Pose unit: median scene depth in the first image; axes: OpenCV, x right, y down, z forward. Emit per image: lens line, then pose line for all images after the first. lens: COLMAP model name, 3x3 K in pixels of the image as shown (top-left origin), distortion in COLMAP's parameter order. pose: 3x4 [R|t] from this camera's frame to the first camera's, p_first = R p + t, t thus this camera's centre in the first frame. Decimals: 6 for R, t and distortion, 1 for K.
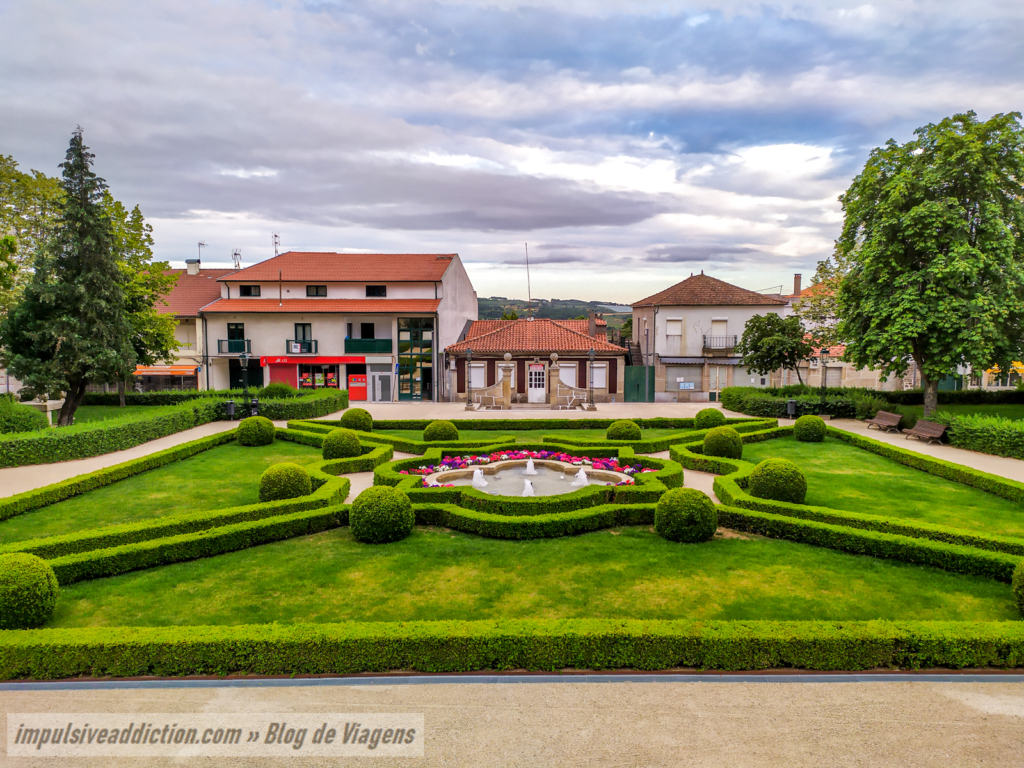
lens RADIAL K [[757.1, 0, 512.0], [0, 757.1, 384.0], [0, 0, 1]] dist [0.061008, -0.061661]
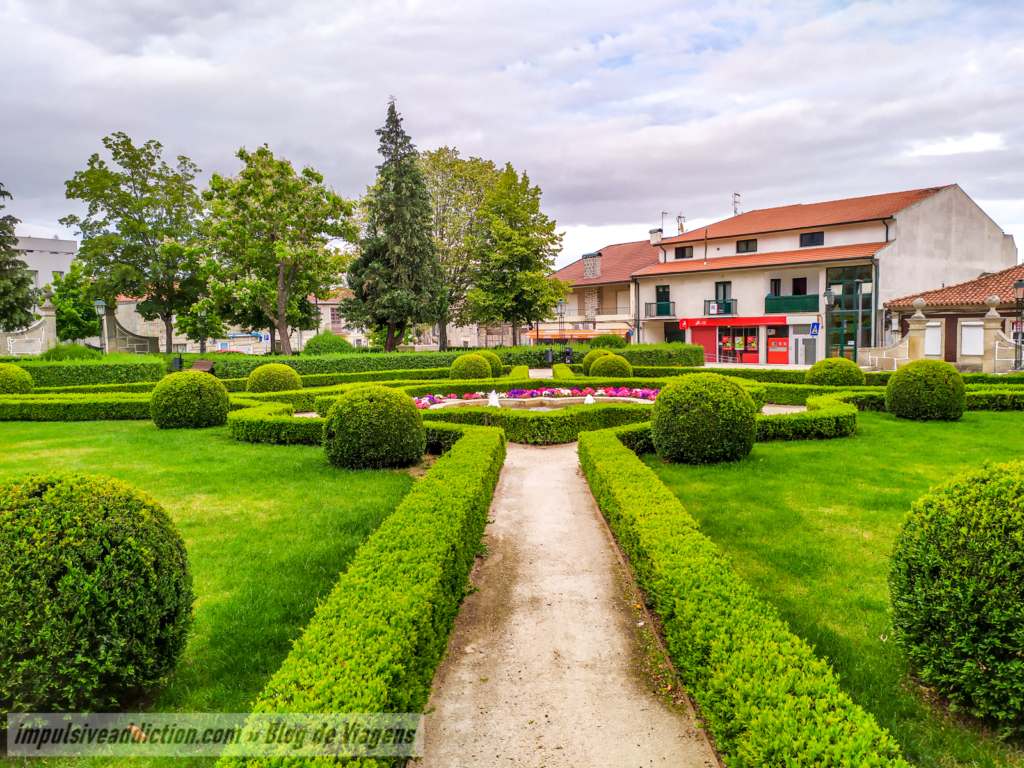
lens RADIAL K [[757.1, 0, 512.0], [0, 757.1, 384.0], [0, 0, 1]] dist [0.061008, -0.061661]
pose [[0.699753, 0.041915, -0.713154, 0.205390], [-0.037315, 0.999059, 0.022105, 0.032549], [0.713409, 0.011143, 0.700659, 0.176159]]
